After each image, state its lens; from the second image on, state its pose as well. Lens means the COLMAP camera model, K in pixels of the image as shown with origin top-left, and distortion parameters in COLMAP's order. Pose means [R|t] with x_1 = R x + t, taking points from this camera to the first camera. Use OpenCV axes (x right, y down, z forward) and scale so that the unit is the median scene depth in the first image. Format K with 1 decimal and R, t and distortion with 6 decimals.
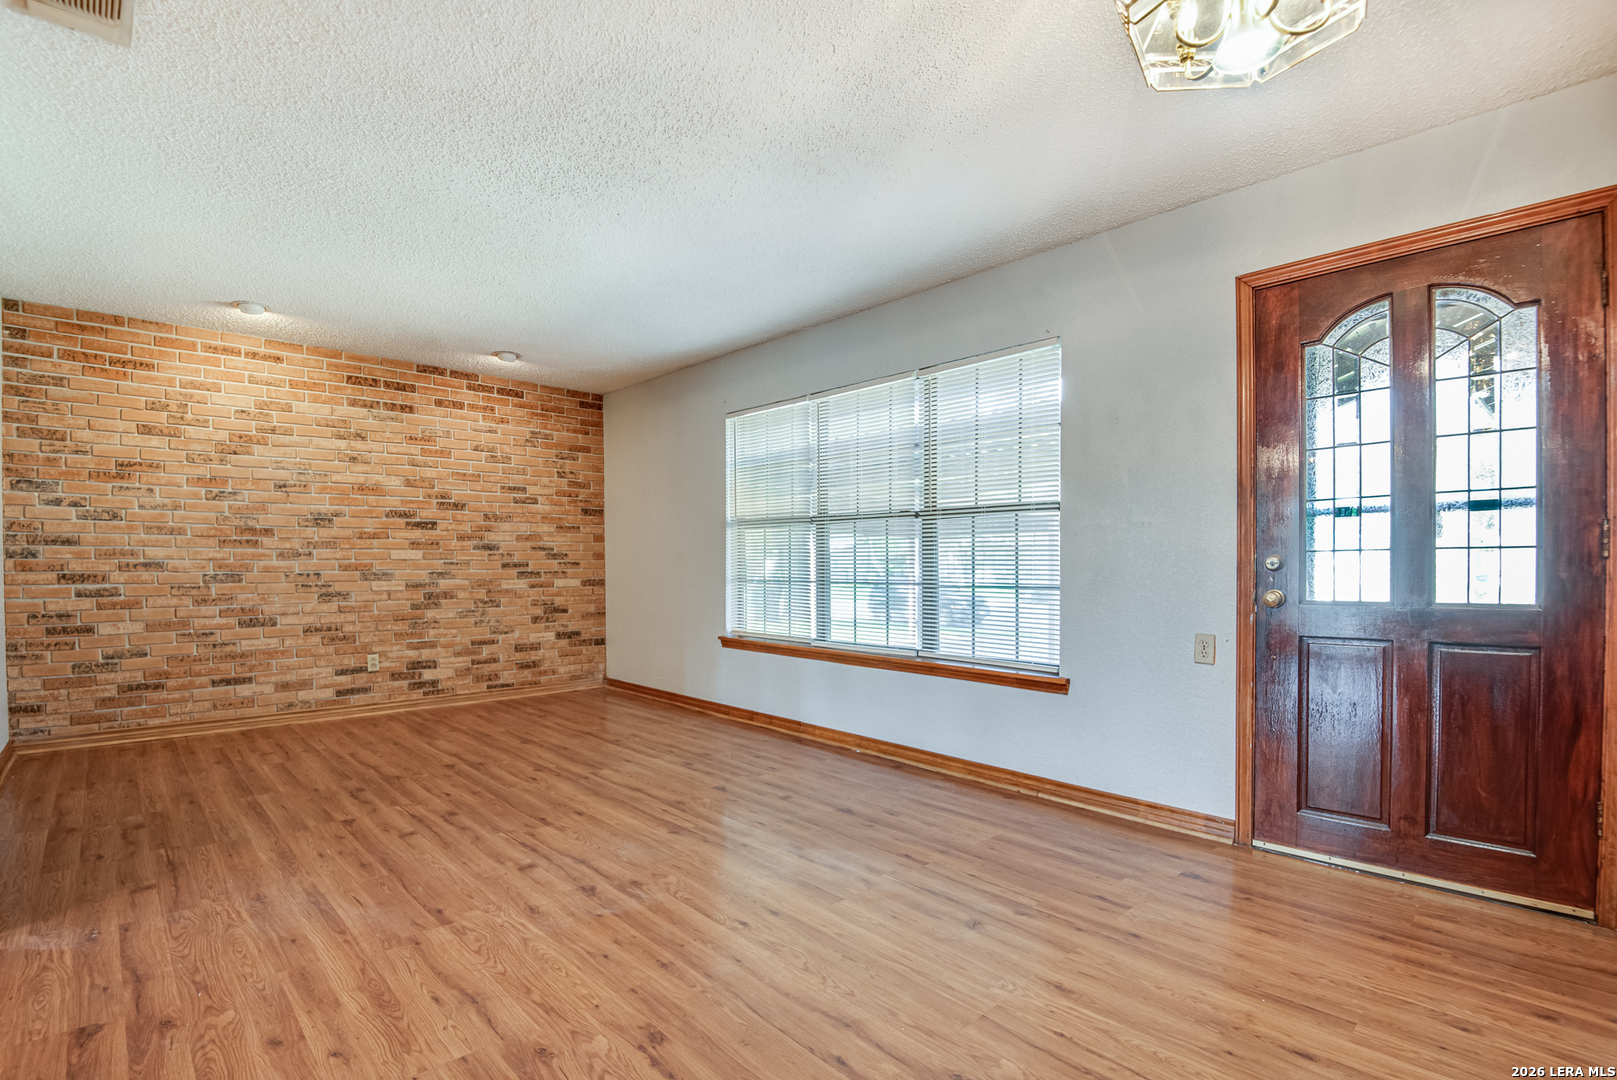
lens RADIAL K [[758.1, 0, 812.6], [0, 758.1, 572.6], [0, 0, 1]] dist [-0.004448, -0.014497]
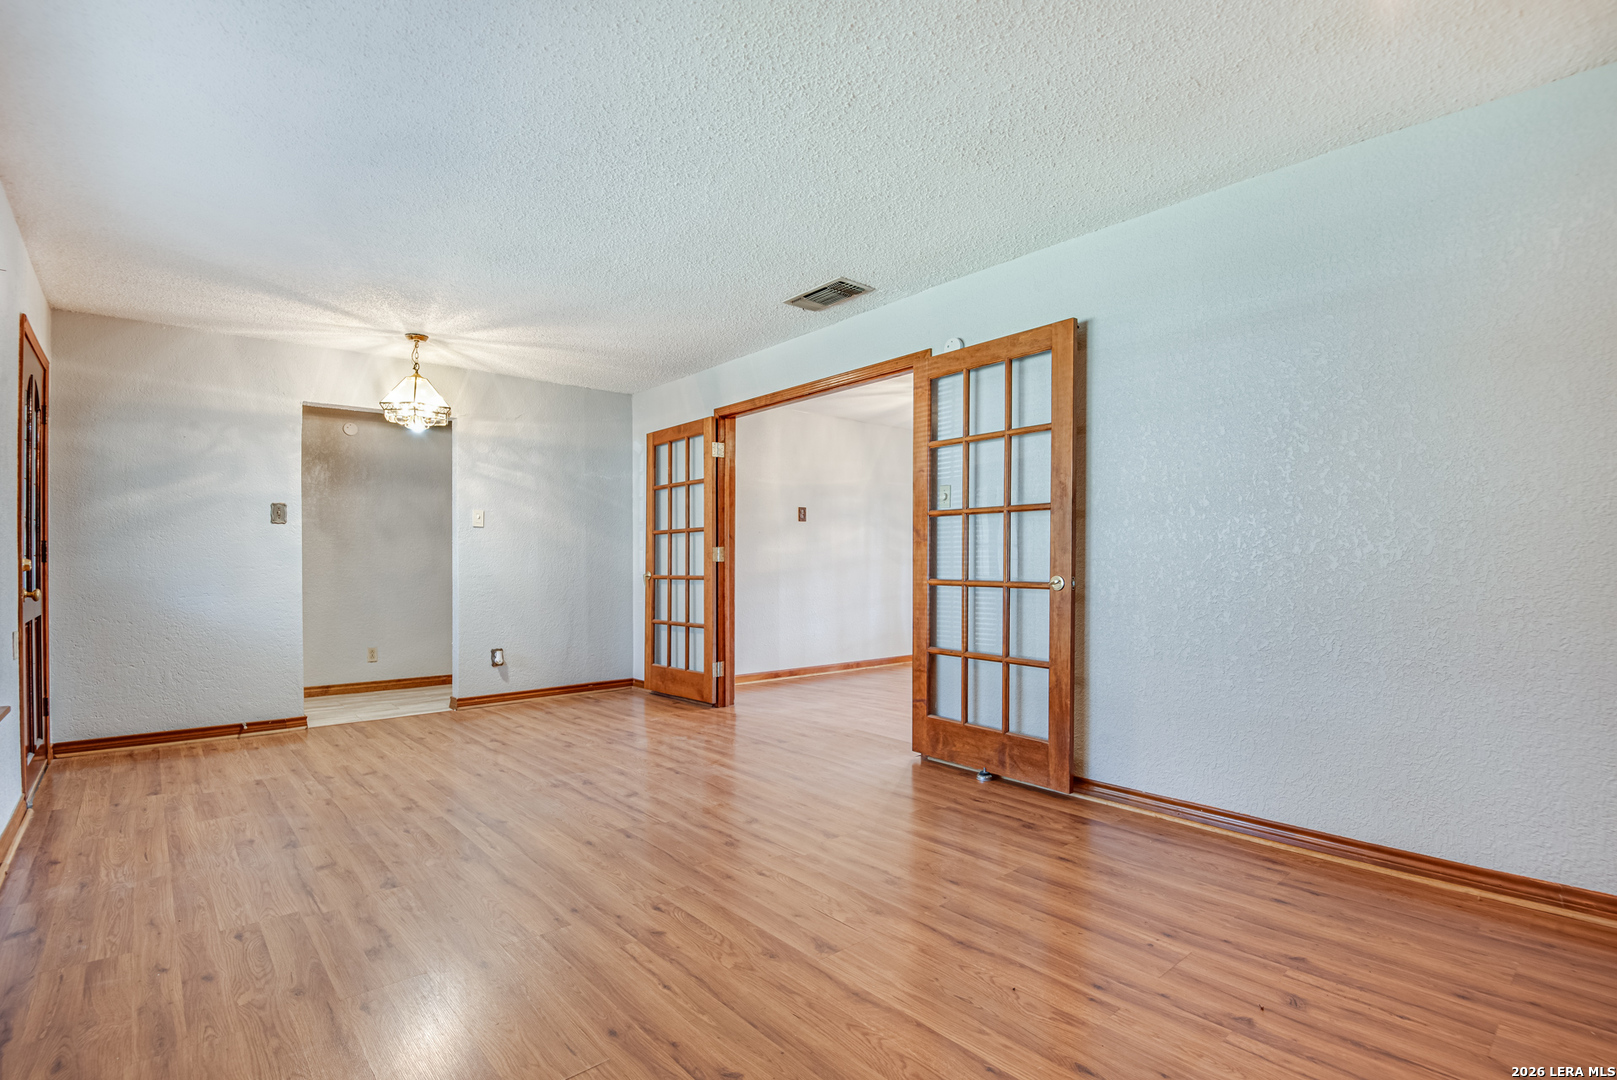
lens RADIAL K [[758.1, 0, 812.6], [0, 758.1, 572.6], [0, 0, 1]] dist [-0.004448, -0.014497]
pose [[-0.999351, 0.000662, 0.036020, -0.651619], [0.001359, 0.999812, 0.019333, -0.021421], [-0.036000, 0.019369, -0.999164, 2.026028]]
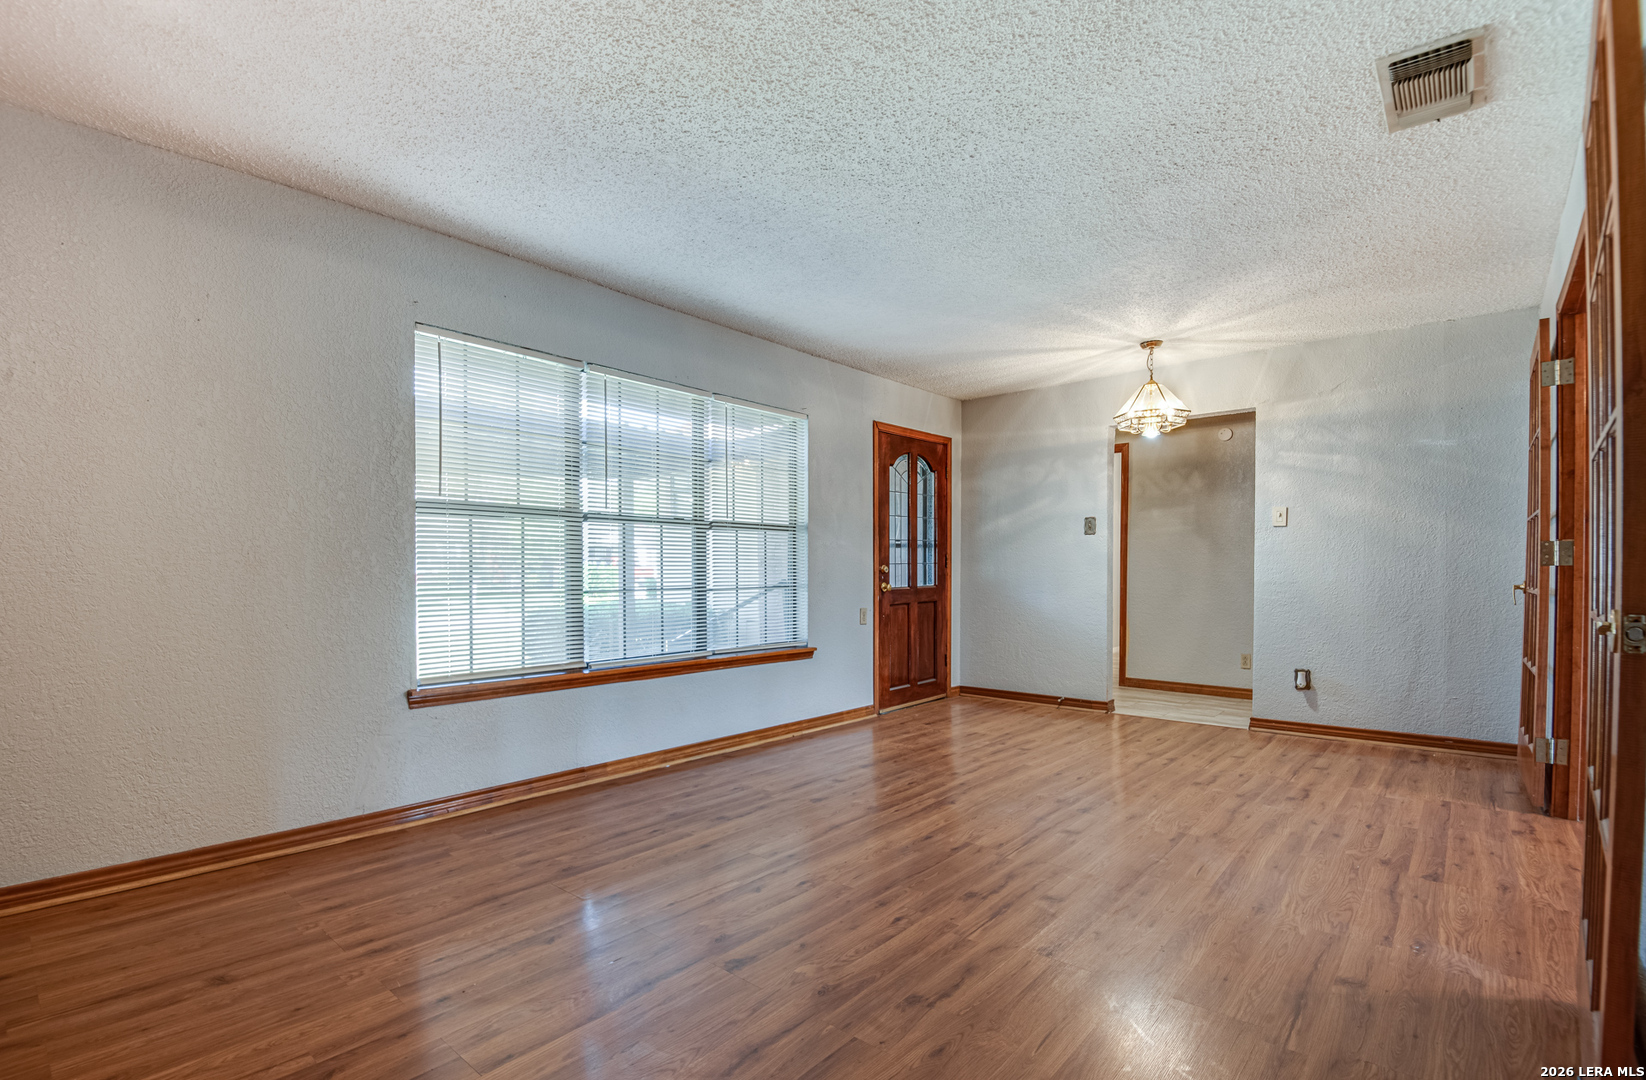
lens RADIAL K [[763.1, 0, 806.3], [0, 763.1, 570.4], [0, 0, 1]] dist [0.012907, -0.027296]
pose [[-0.087765, -0.002299, 0.996139, -1.329127], [0.008662, 0.999958, 0.003071, -0.017619], [-0.996104, 0.008898, -0.087741, 1.323010]]
